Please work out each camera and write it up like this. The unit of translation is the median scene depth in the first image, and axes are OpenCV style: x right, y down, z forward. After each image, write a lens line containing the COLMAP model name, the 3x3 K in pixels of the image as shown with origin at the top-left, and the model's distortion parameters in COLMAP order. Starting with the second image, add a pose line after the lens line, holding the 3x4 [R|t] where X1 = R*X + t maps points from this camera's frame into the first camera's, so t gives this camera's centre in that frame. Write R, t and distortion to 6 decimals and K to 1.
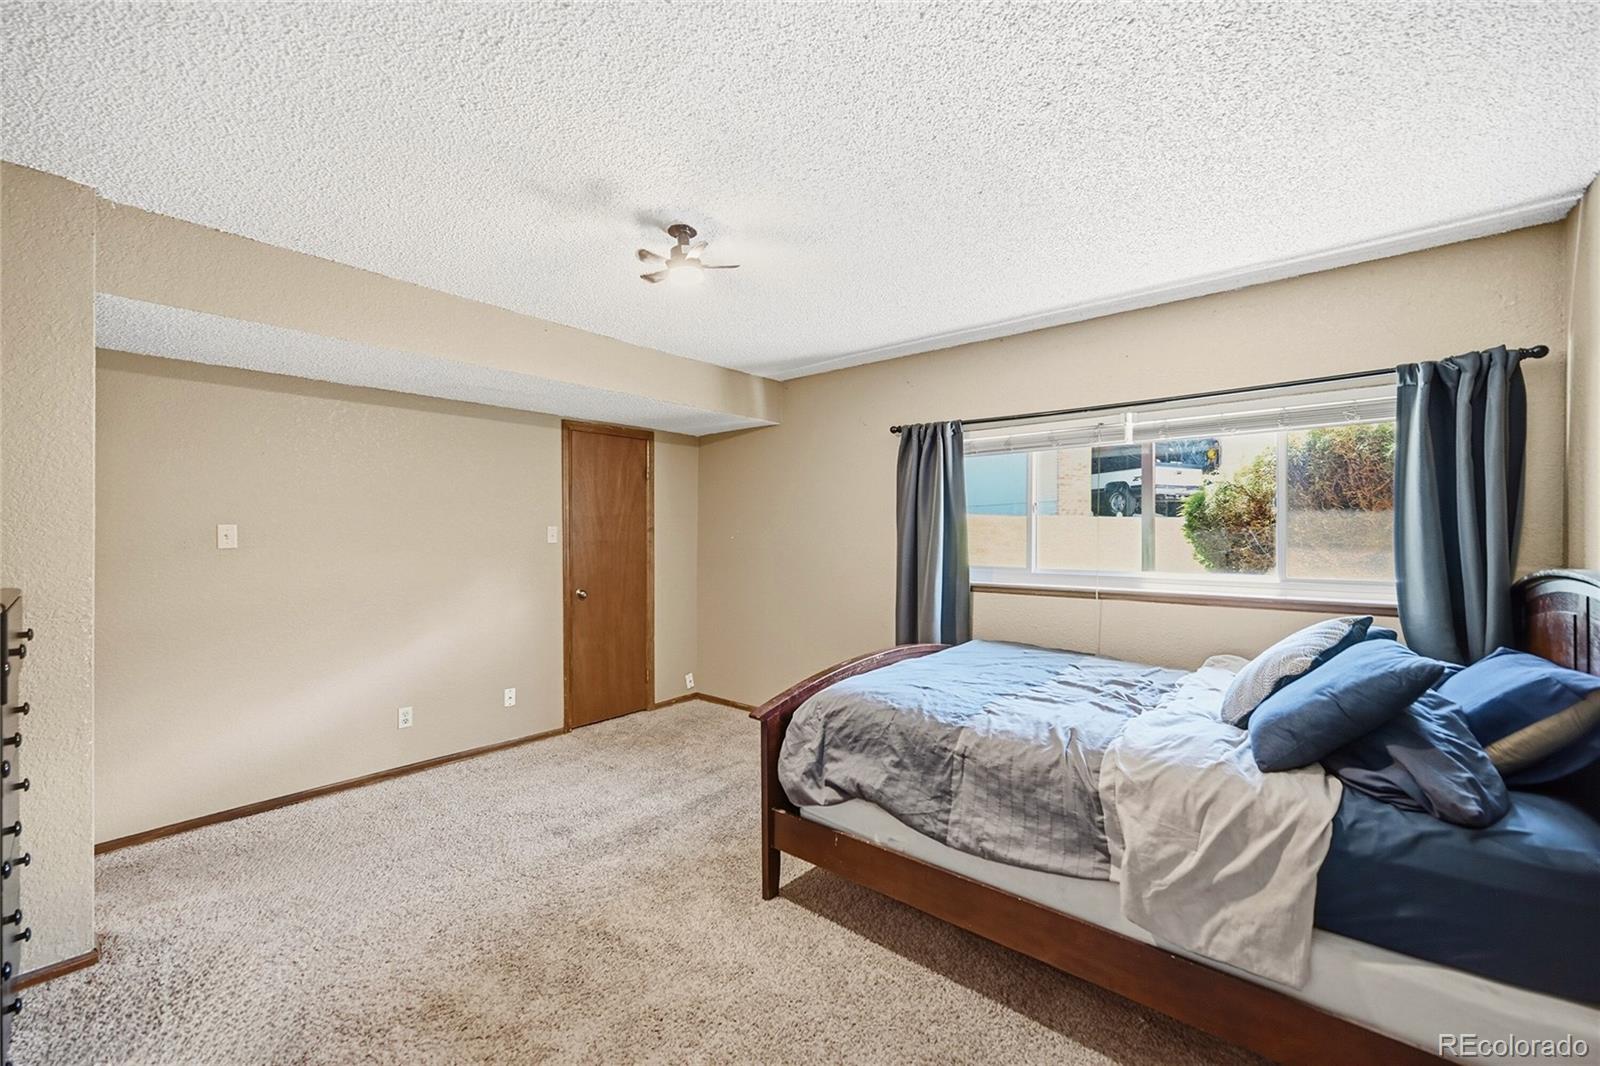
lens RADIAL K [[632.6, 0, 800.0], [0, 632.6, 533.0], [0, 0, 1]] dist [-0.000507, -0.000153]
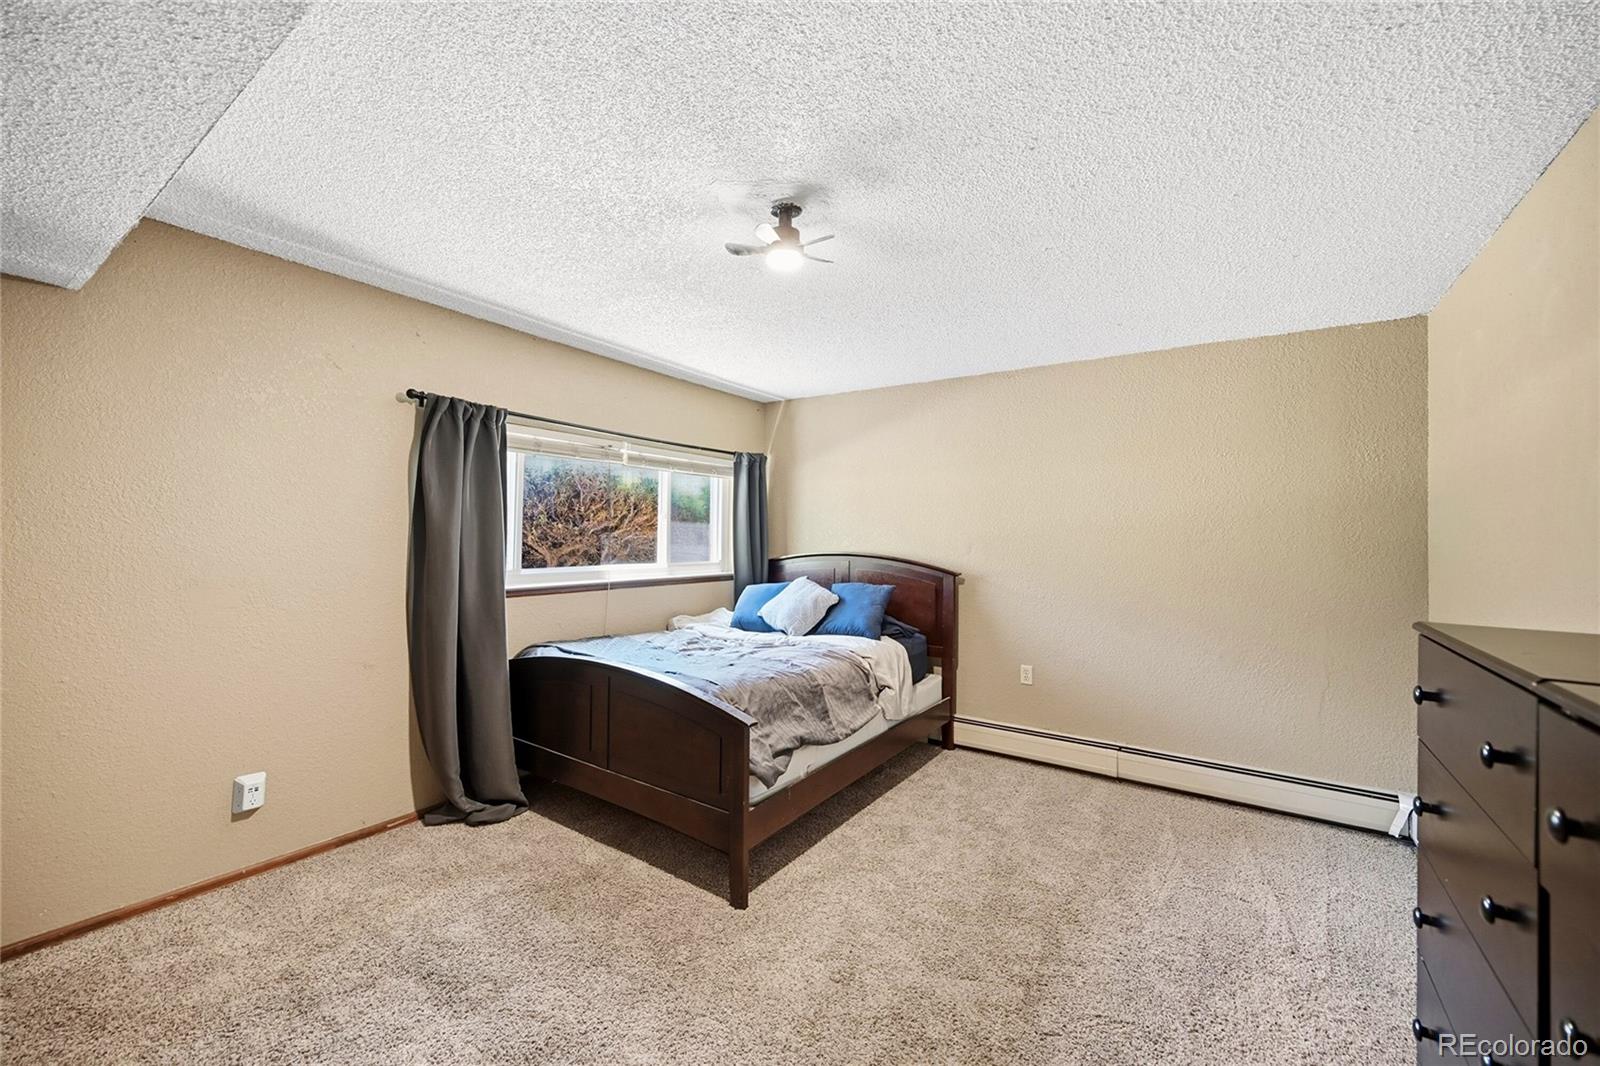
lens RADIAL K [[632.6, 0, 800.0], [0, 632.6, 533.0], [0, 0, 1]] dist [-0.000507, -0.000153]
pose [[-0.097234, 0.004522, 0.995251, -0.996794], [-0.014310, 0.999880, -0.005941, -0.002883], [-0.995159, -0.014820, -0.097157, 0.962933]]
